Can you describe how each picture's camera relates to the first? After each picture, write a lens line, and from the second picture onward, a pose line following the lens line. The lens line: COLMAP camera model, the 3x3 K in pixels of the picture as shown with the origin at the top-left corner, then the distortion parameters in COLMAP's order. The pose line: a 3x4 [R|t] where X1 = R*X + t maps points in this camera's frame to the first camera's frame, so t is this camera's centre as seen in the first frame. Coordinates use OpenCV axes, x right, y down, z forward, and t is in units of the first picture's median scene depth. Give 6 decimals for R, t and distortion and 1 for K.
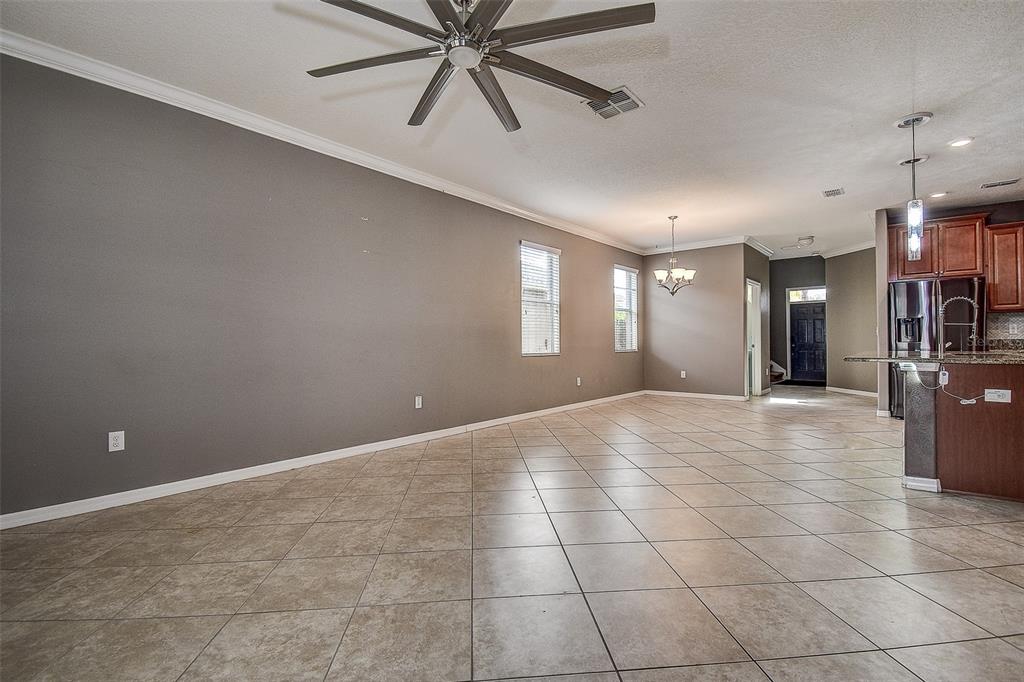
lens RADIAL K [[466.9, 0, 512.8], [0, 466.9, 342.7], [0, 0, 1]] dist [0.021493, -0.017003]
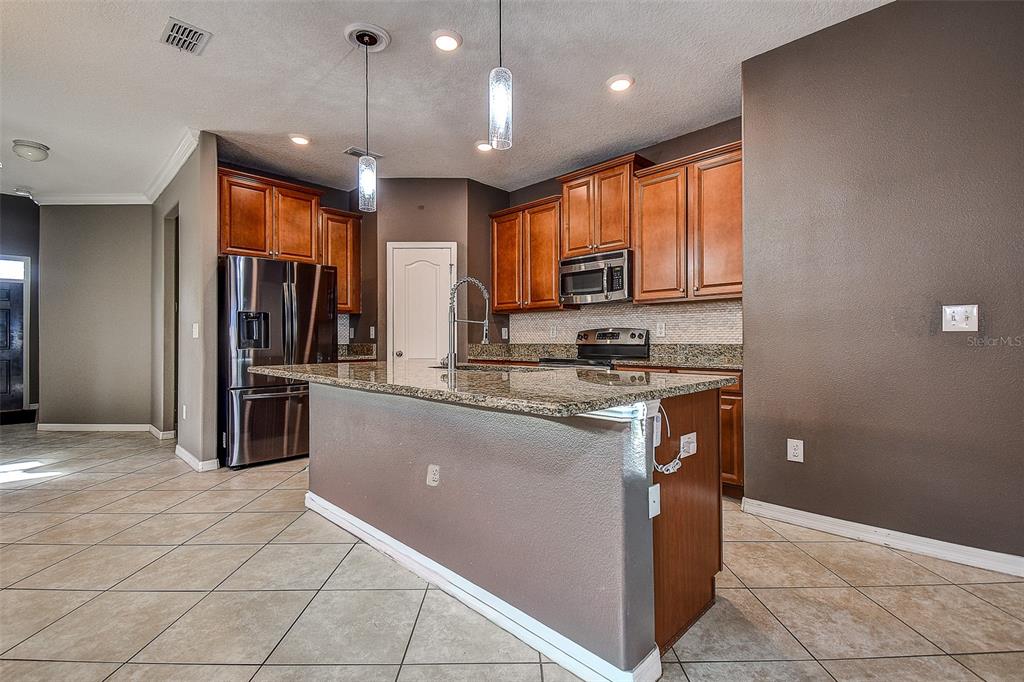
lens RADIAL K [[466.9, 0, 514.9], [0, 466.9, 339.0], [0, 0, 1]] dist [0.021493, -0.017003]
pose [[0.082687, 0.013761, 0.996481, 0.213896], [0.002495, 0.999899, -0.014016, -0.004385], [-0.996572, 0.003645, 0.082644, 0.575559]]
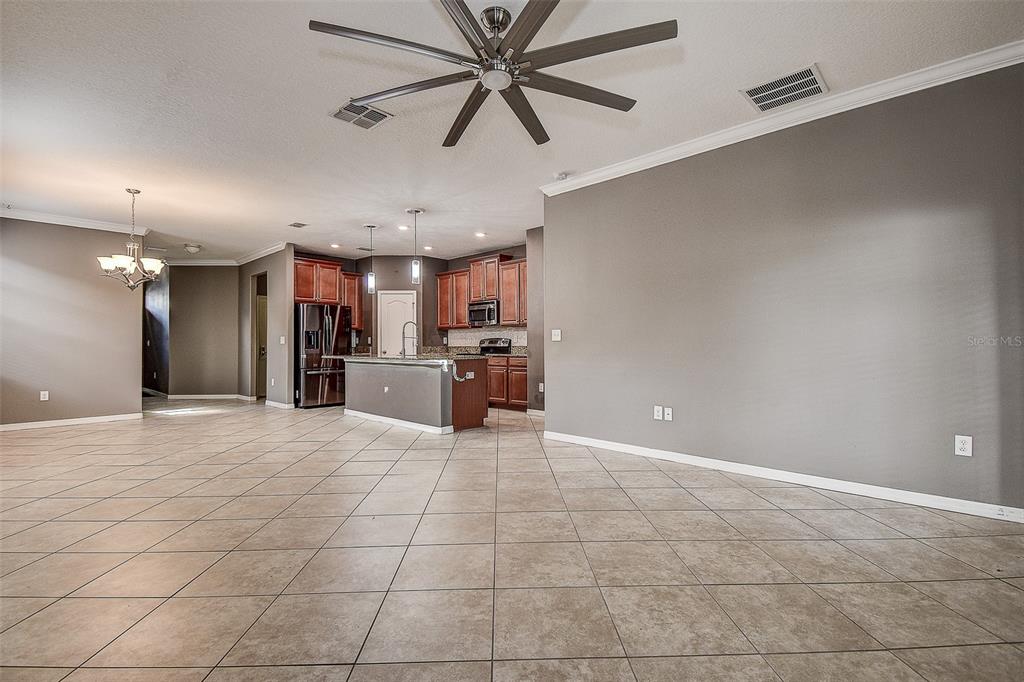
lens RADIAL K [[466.9, 0, 518.5], [0, 466.9, 337.9], [0, 0, 1]] dist [0.021493, -0.017003]
pose [[0.049817, 0.023062, 0.998492, -0.446494], [0.006926, 0.999701, -0.023436, 0.002191], [-0.998734, 0.008083, 0.049642, 0.347656]]
